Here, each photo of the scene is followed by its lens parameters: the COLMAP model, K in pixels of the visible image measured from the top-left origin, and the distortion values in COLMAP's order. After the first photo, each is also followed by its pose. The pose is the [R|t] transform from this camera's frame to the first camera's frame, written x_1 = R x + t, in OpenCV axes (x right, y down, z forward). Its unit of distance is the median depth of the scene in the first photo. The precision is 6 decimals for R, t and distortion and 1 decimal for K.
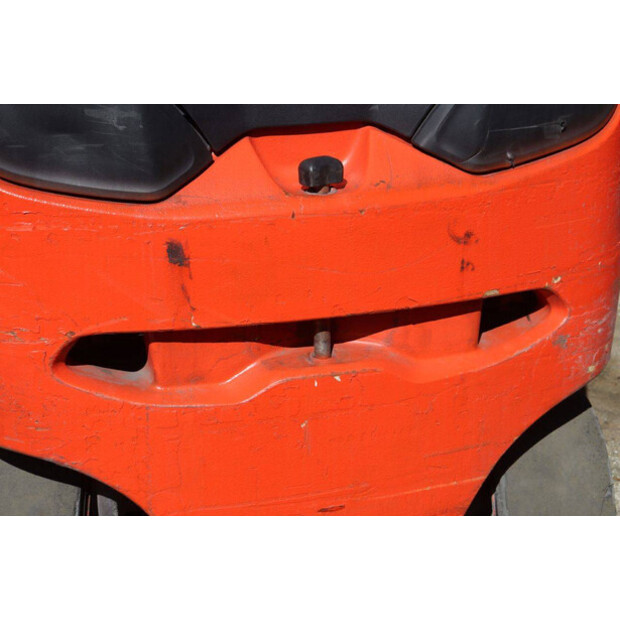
lens RADIAL K [[1347.6, 0, 313.2], [0, 1347.6, 304.8], [0, 0, 1]] dist [0.339881, 0.000000]
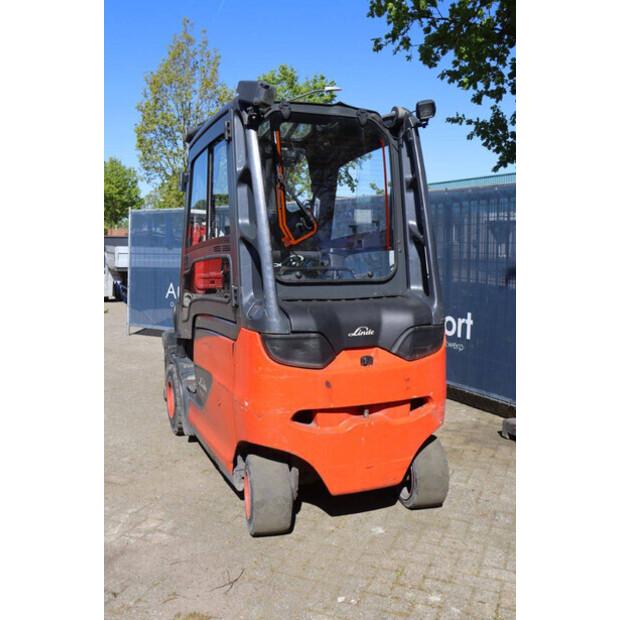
lens RADIAL K [[618.4, 0, 303.7], [0, 618.4, 316.1], [0, 0, 1]] dist [-0.057712, 0.000000]
pose [[0.991412, -0.005823, 0.130643, -0.339501], [0.036794, 0.971071, -0.235937, 0.147846], [-0.125490, 0.238718, 0.962946, -0.469320]]
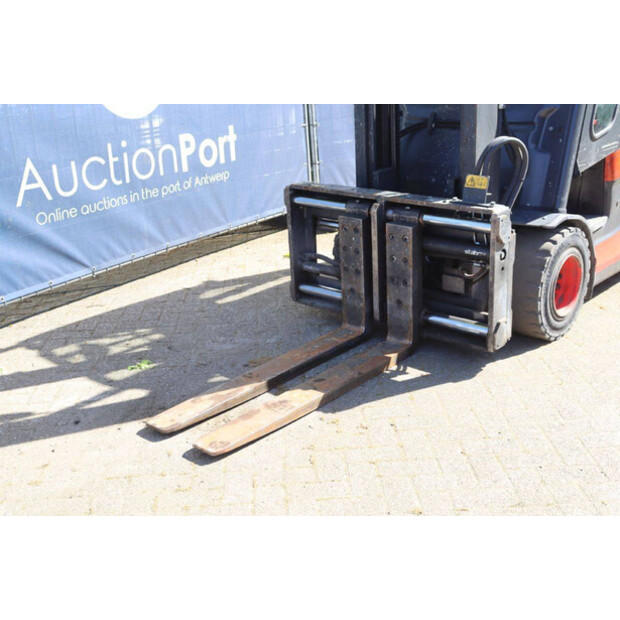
lens RADIAL K [[799.8, 0, 311.7], [0, 799.8, 307.3], [0, 0, 1]] dist [0.024734, 0.000000]
pose [[-0.574467, -0.237168, 0.783415, -1.650172], [0.326658, 0.811155, 0.485100, -1.168617], [-0.750521, 0.534583, -0.388509, 3.115018]]
